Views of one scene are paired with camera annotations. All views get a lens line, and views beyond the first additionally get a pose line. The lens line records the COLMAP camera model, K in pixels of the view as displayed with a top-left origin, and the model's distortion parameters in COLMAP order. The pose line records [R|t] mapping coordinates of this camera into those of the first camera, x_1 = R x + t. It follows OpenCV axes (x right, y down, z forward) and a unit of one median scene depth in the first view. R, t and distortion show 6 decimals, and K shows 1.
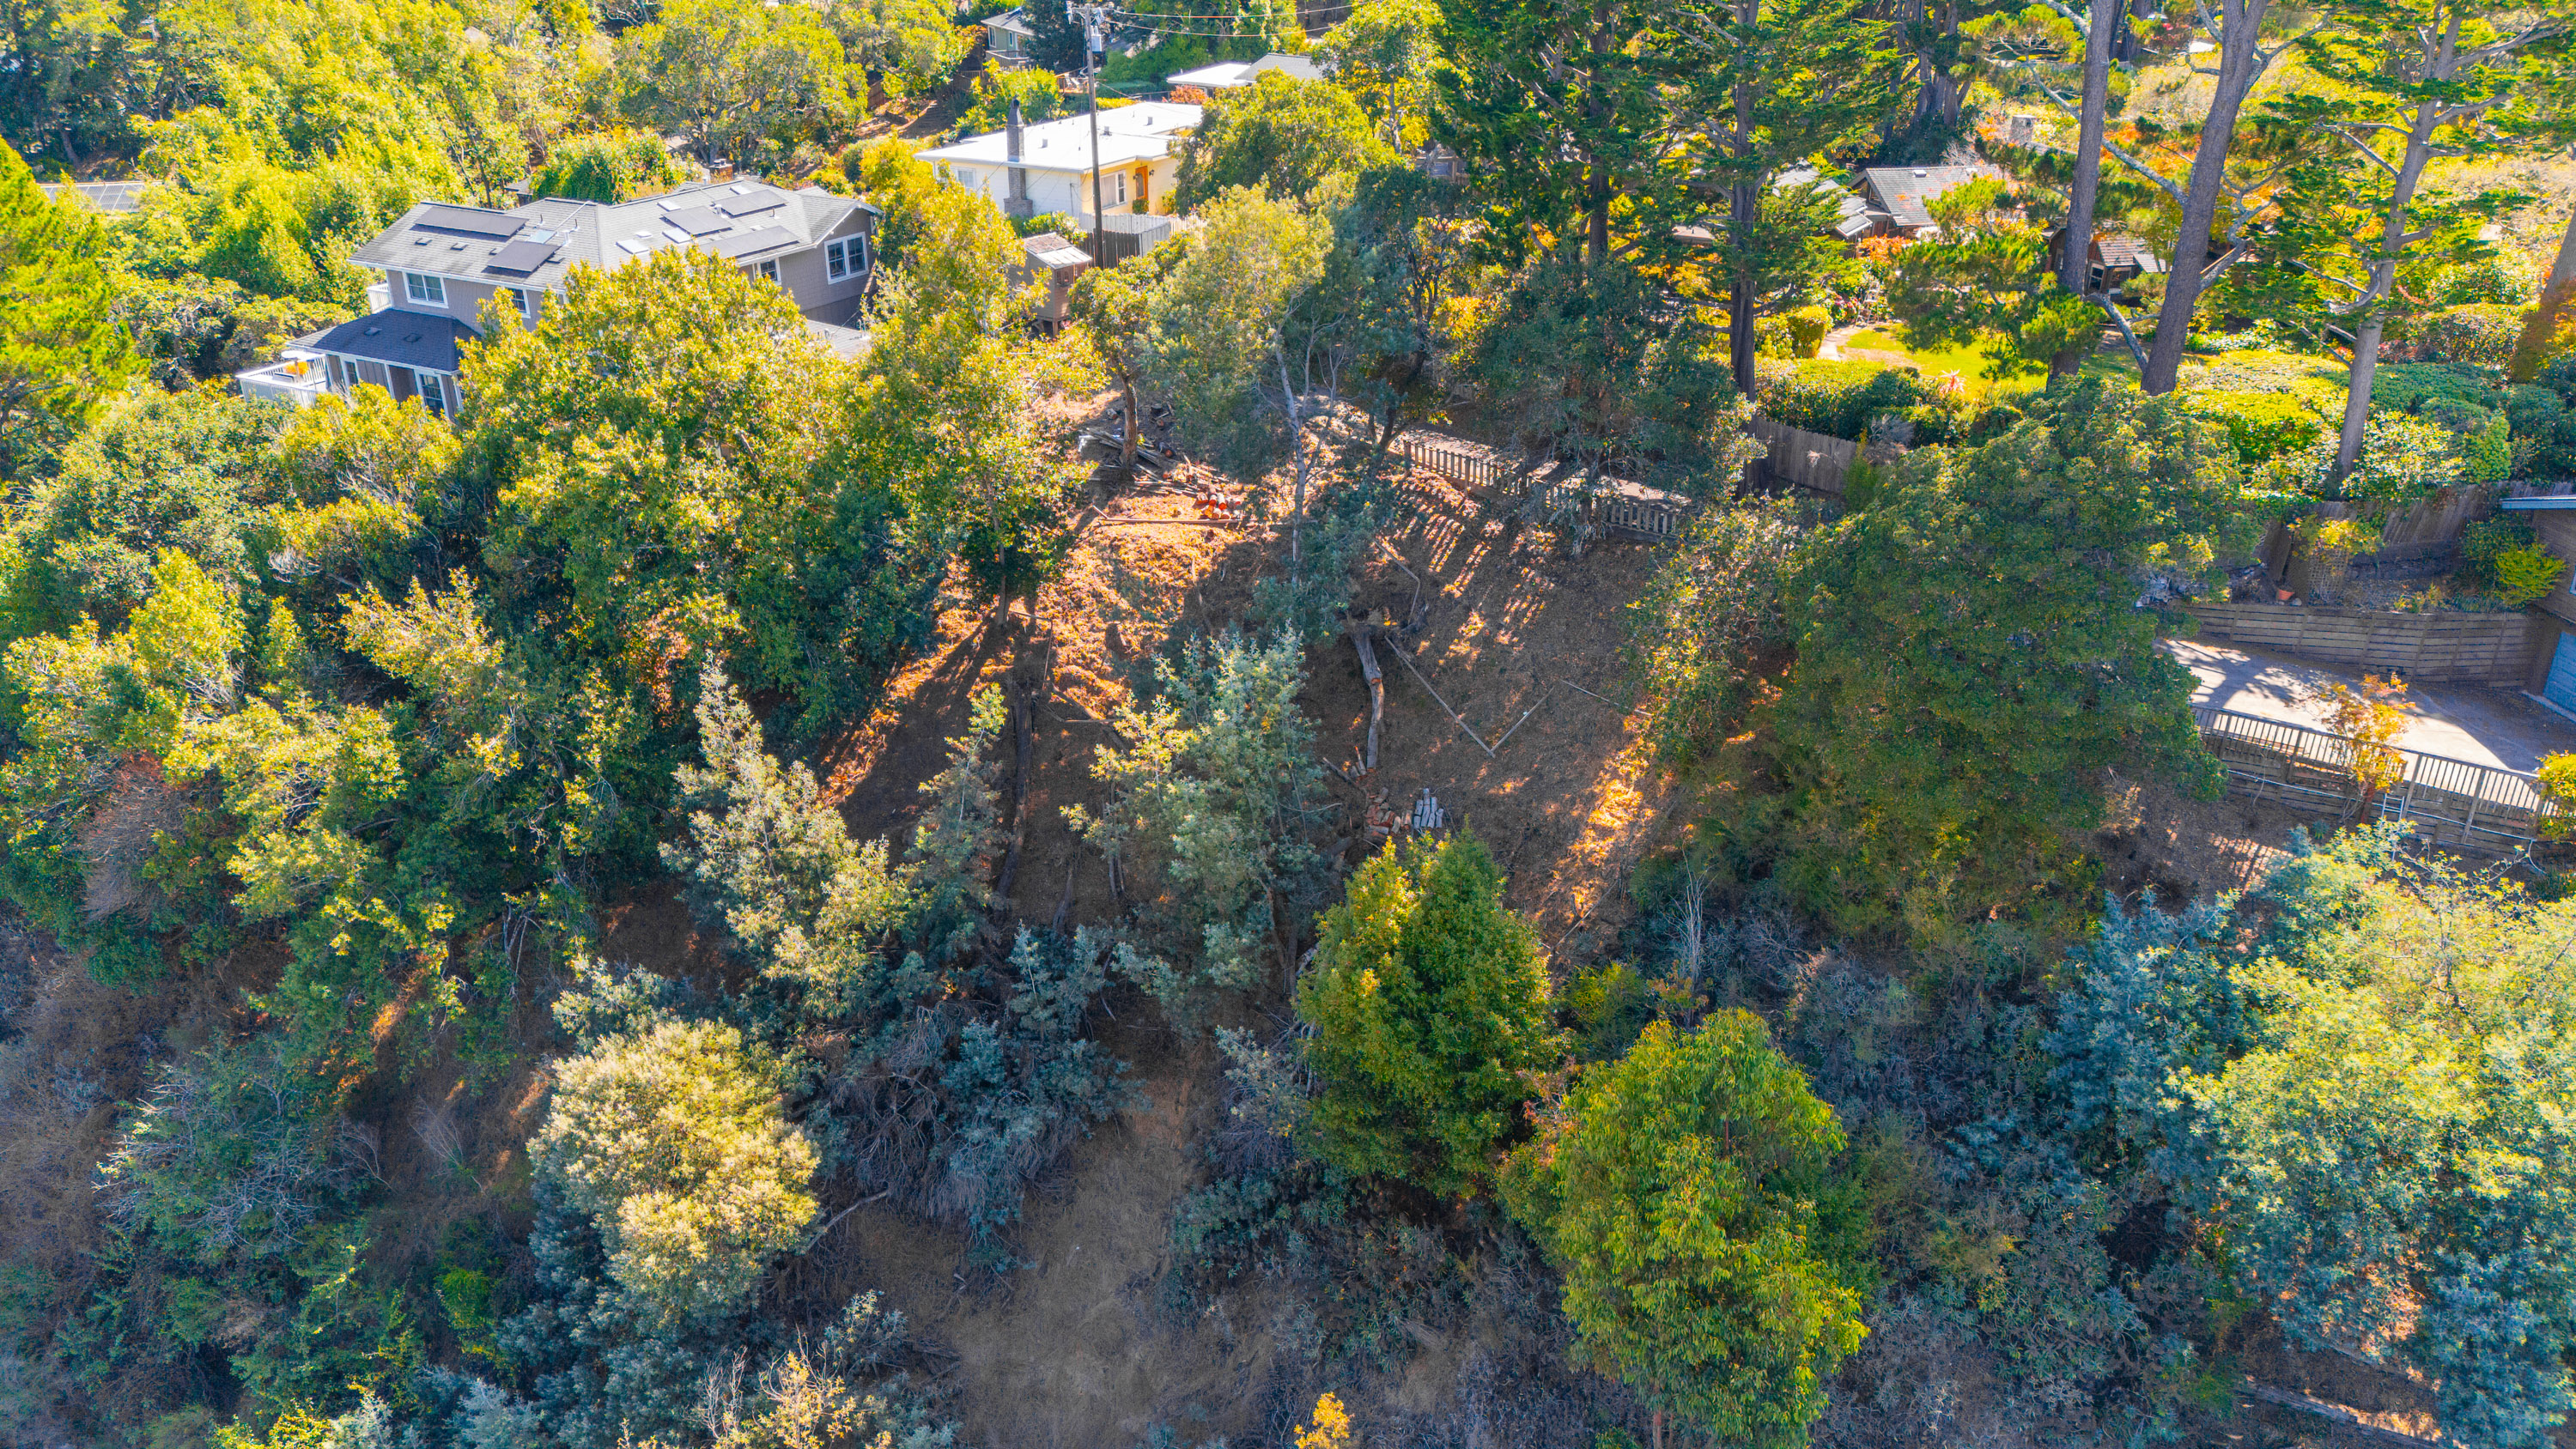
lens RADIAL K [[1876.1, 0, 1286.7], [0, 1876.1, 721.5], [0, 0, 1]] dist [0.084133, -0.095024]
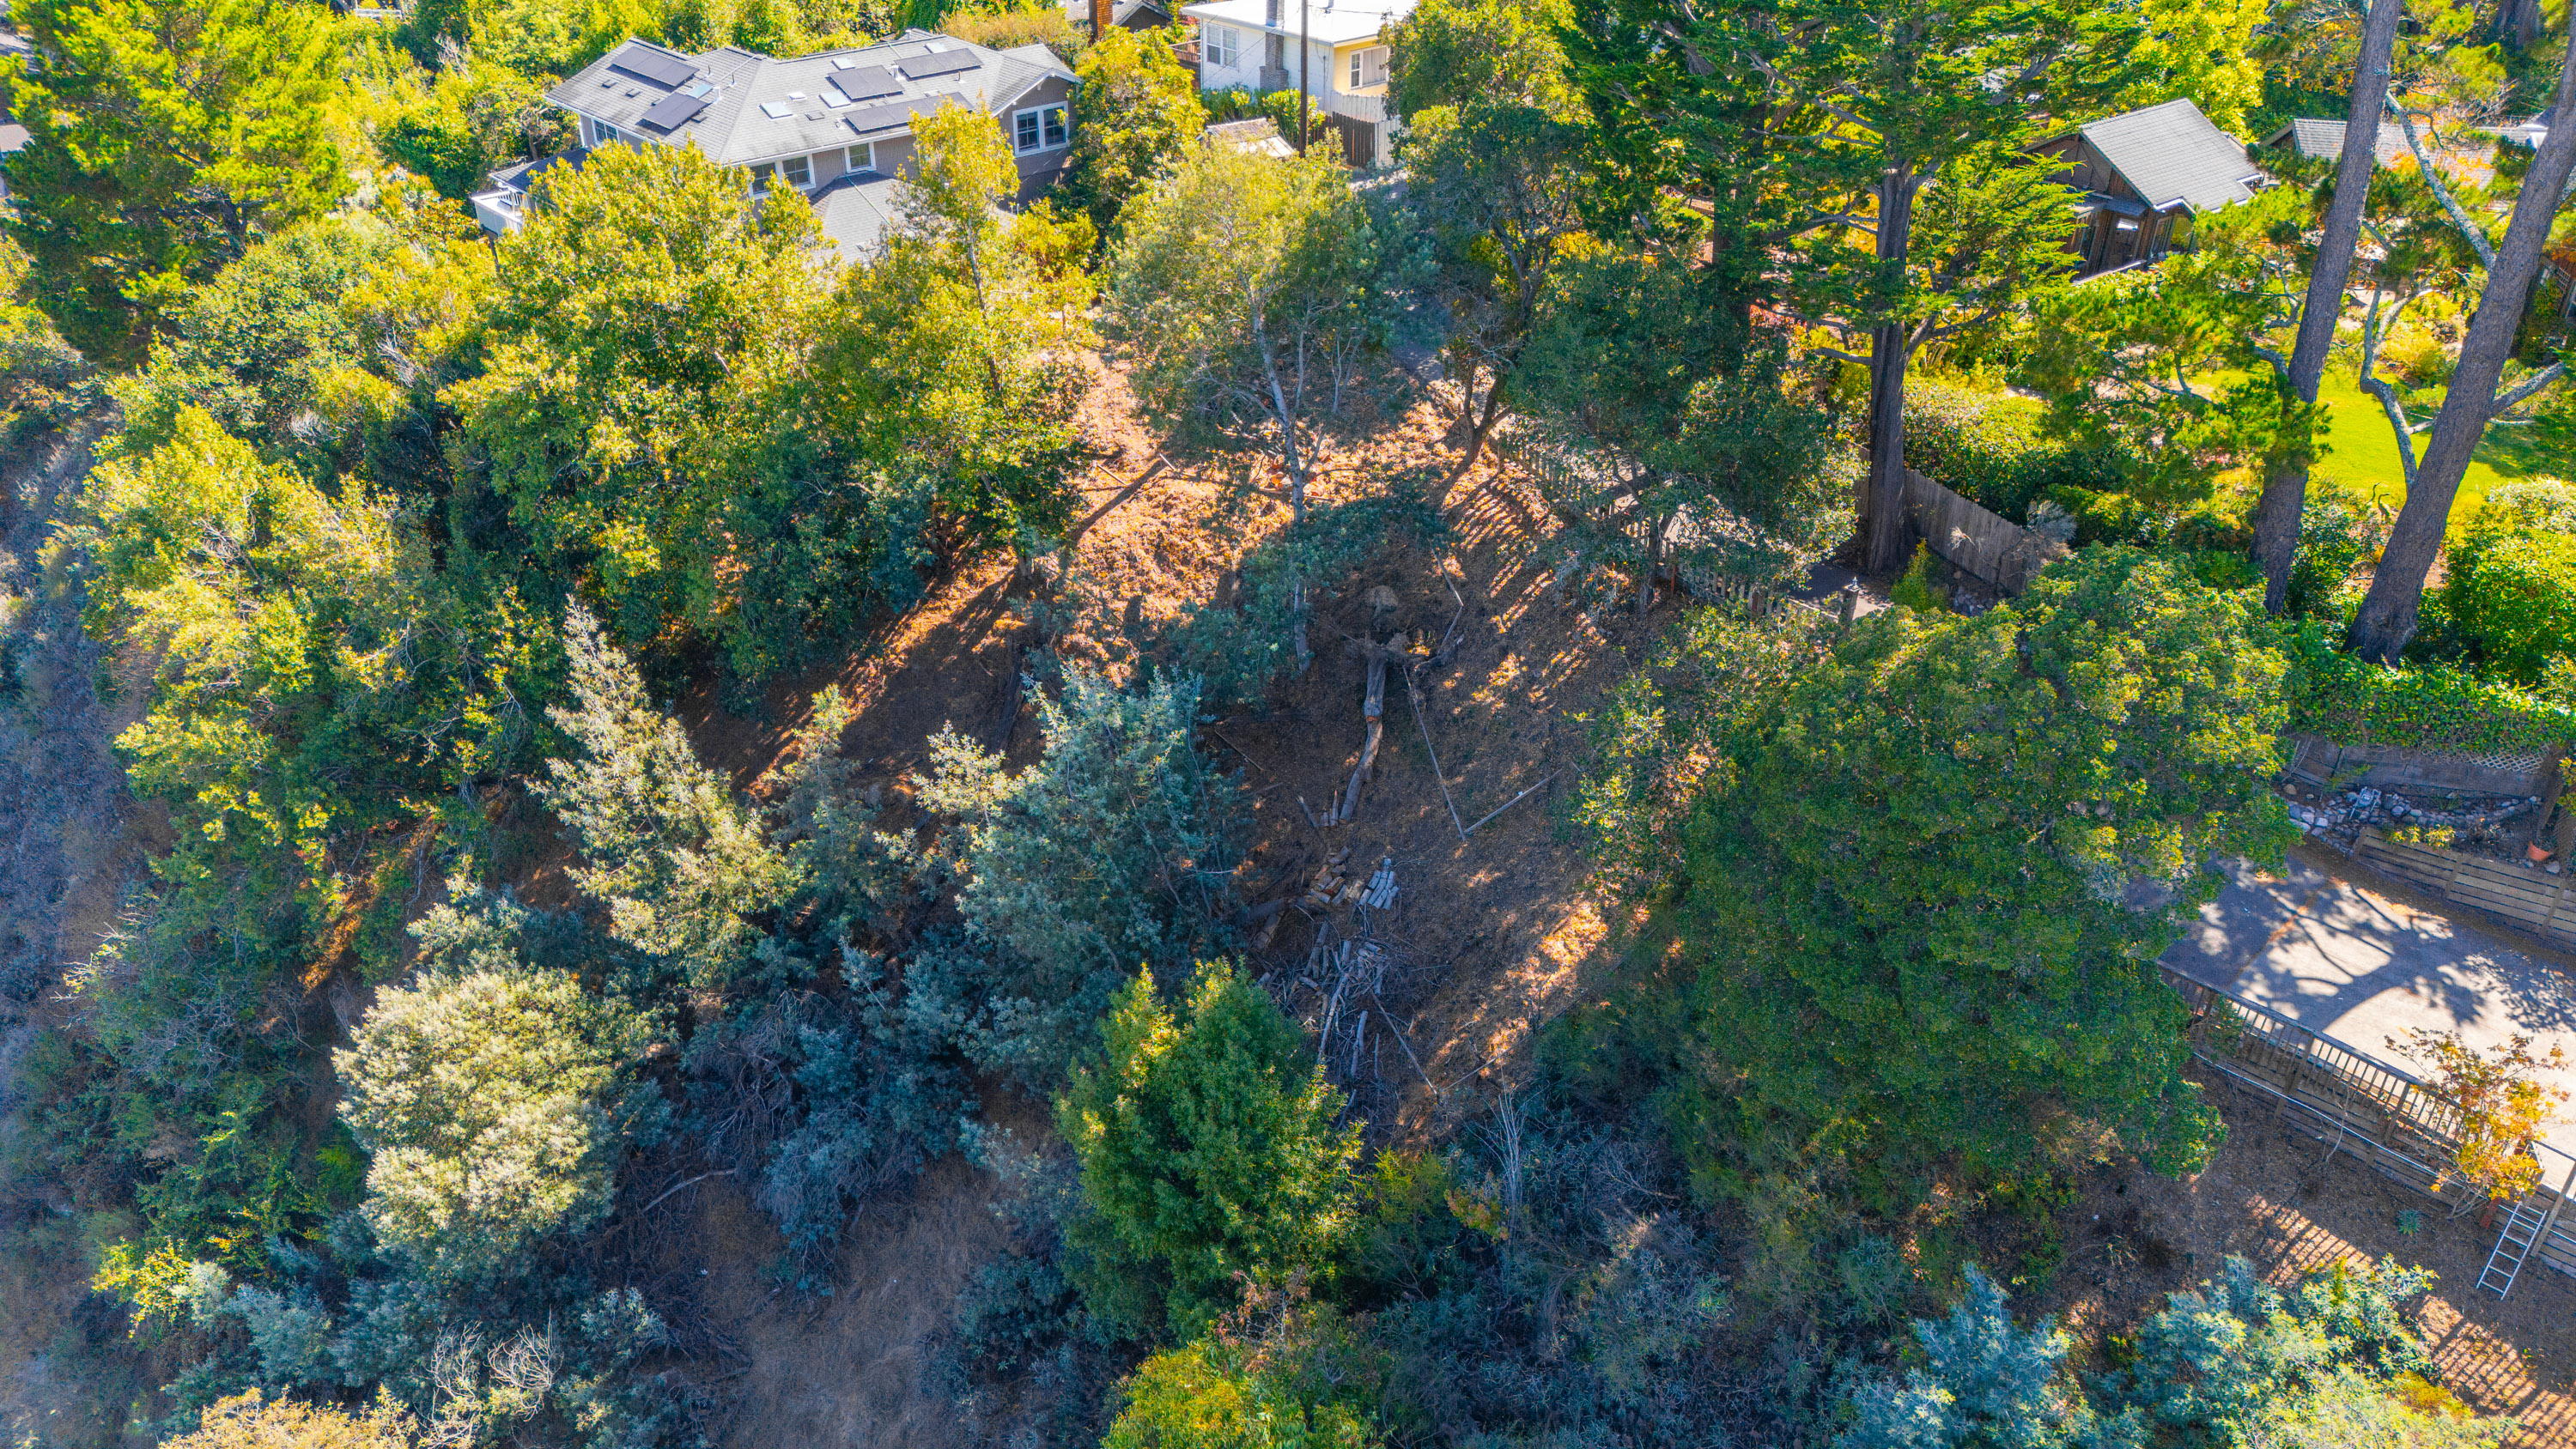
lens RADIAL K [[1876.1, 0, 1274.0], [0, 1876.1, 735.1], [0, 0, 1]] dist [0.084133, -0.095024]
pose [[0.939656, 0.181183, -0.290205, 0.270194], [-0.148525, 0.980187, 0.131047, -0.127140], [0.308199, -0.080037, 0.947949, 0.183133]]
